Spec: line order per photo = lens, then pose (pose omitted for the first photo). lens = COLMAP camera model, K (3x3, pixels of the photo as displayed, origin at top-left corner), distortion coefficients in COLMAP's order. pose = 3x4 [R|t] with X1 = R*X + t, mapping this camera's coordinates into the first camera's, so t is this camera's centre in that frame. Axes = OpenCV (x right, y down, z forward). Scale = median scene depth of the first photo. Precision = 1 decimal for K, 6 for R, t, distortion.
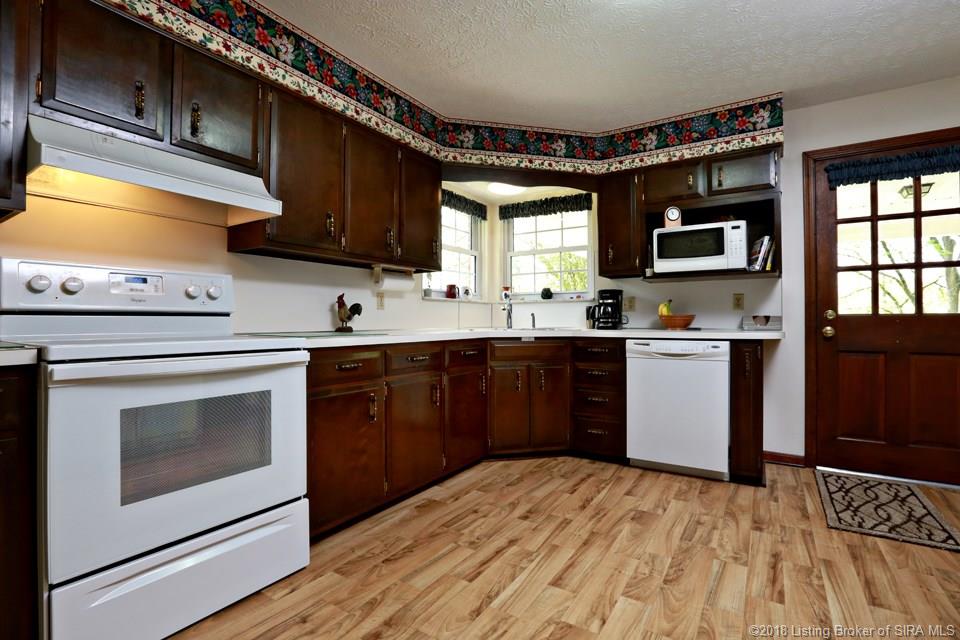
lens RADIAL K [[445.9, 0, 477.2], [0, 445.9, 322.2], [0, 0, 1]] dist [-0.048583, 0.012040]
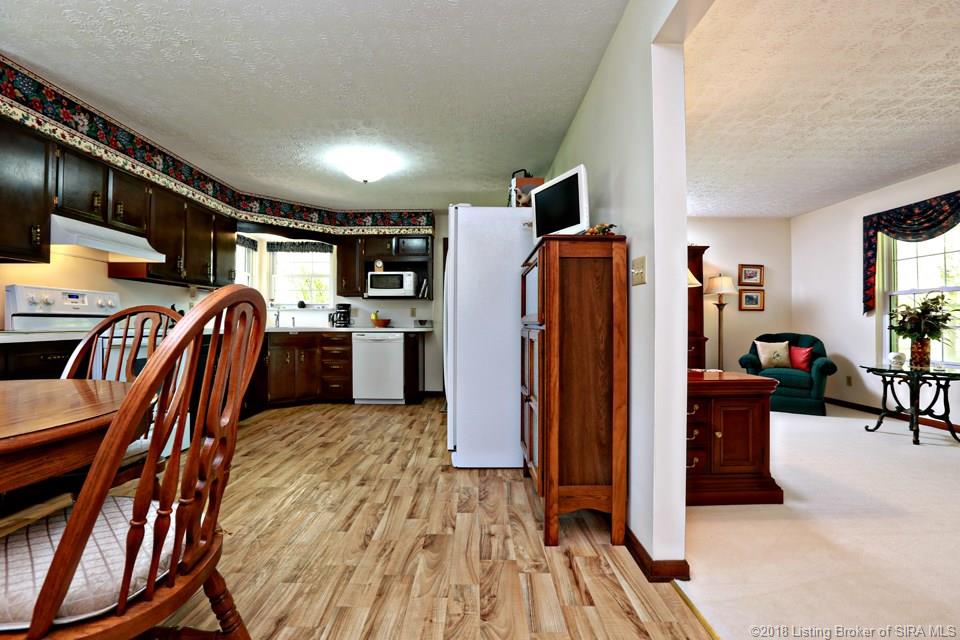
lens RADIAL K [[445.9, 0, 479.3], [0, 445.9, 320.1], [0, 0, 1]] dist [-0.048583, 0.012040]
pose [[0.832170, 0.008858, 0.554450, -0.283731], [-0.002649, 0.999925, -0.011999, 0.008207], [-0.554515, 0.008516, 0.832130, -0.944889]]
